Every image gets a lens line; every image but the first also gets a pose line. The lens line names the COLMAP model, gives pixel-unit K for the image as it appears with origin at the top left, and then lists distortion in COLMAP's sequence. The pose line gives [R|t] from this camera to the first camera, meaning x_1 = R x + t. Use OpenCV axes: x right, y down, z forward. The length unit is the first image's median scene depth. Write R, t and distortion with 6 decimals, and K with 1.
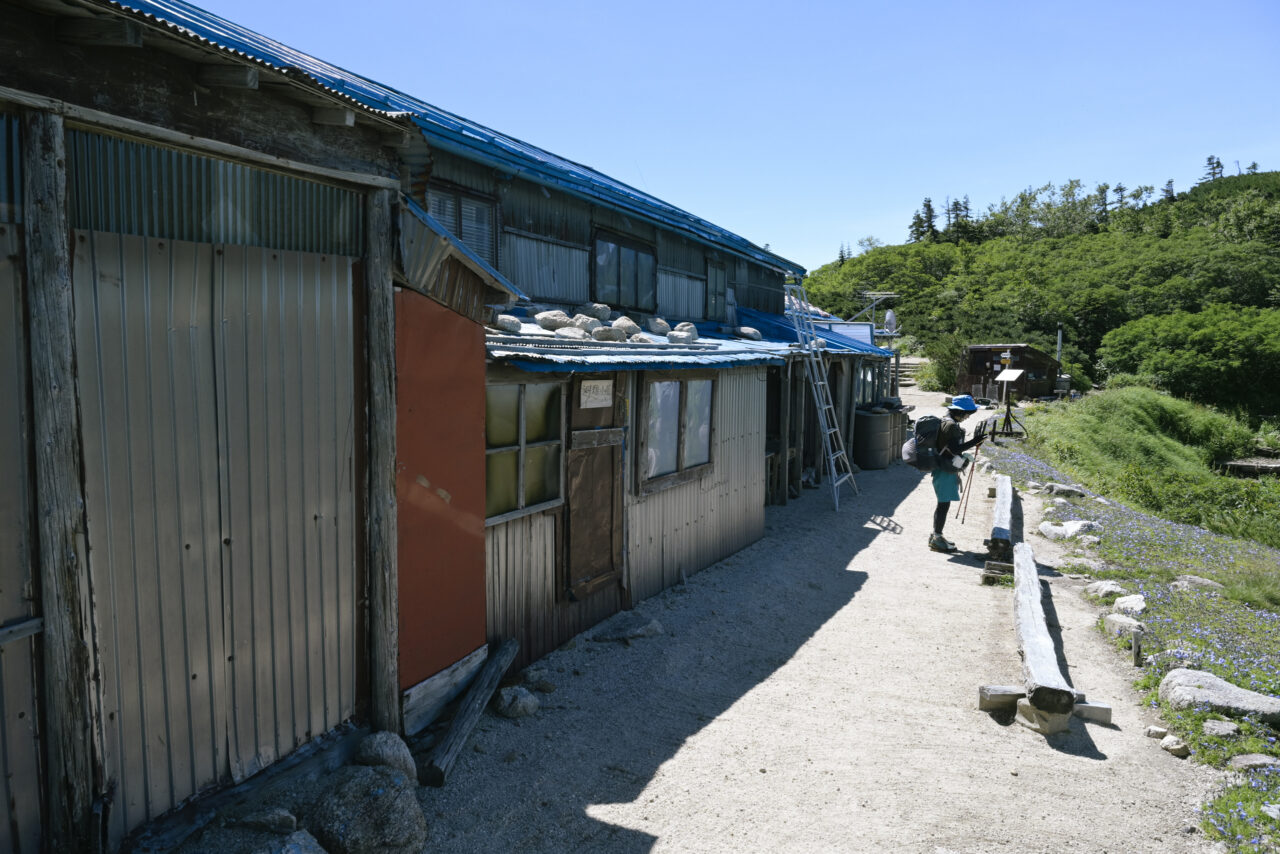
lens RADIAL K [[983.4, 0, 623.7], [0, 983.4, 426.9], [0, 0, 1]] dist [0.006491, 0.002487]
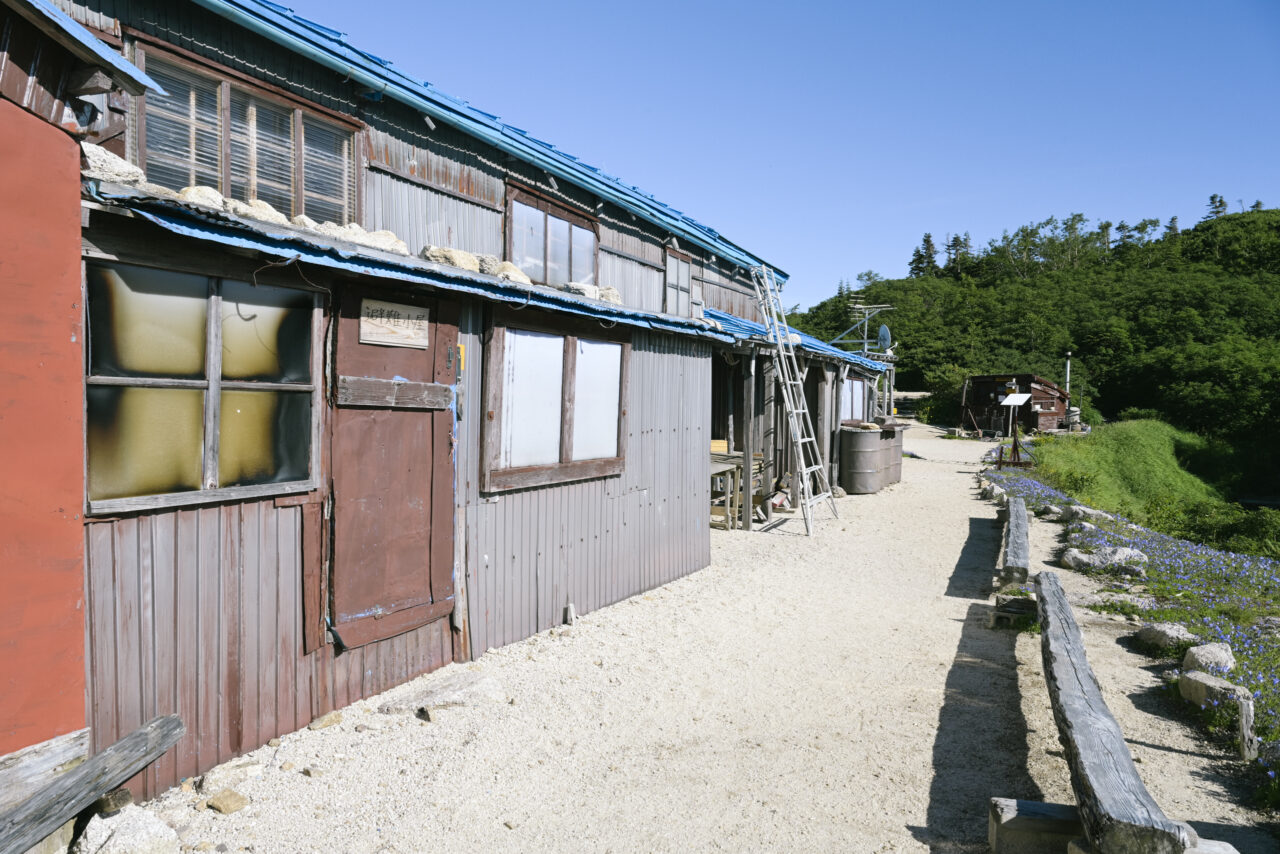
lens RADIAL K [[841.5, 0, 667.3], [0, 841.5, 445.2], [0, 0, 1]] dist [0.000531, -0.002831]
pose [[0.999925, 0.005106, -0.011173, 0.076303], [-0.005748, 0.998285, -0.058251, 0.037198], [0.010857, 0.058311, 0.998239, 0.218023]]
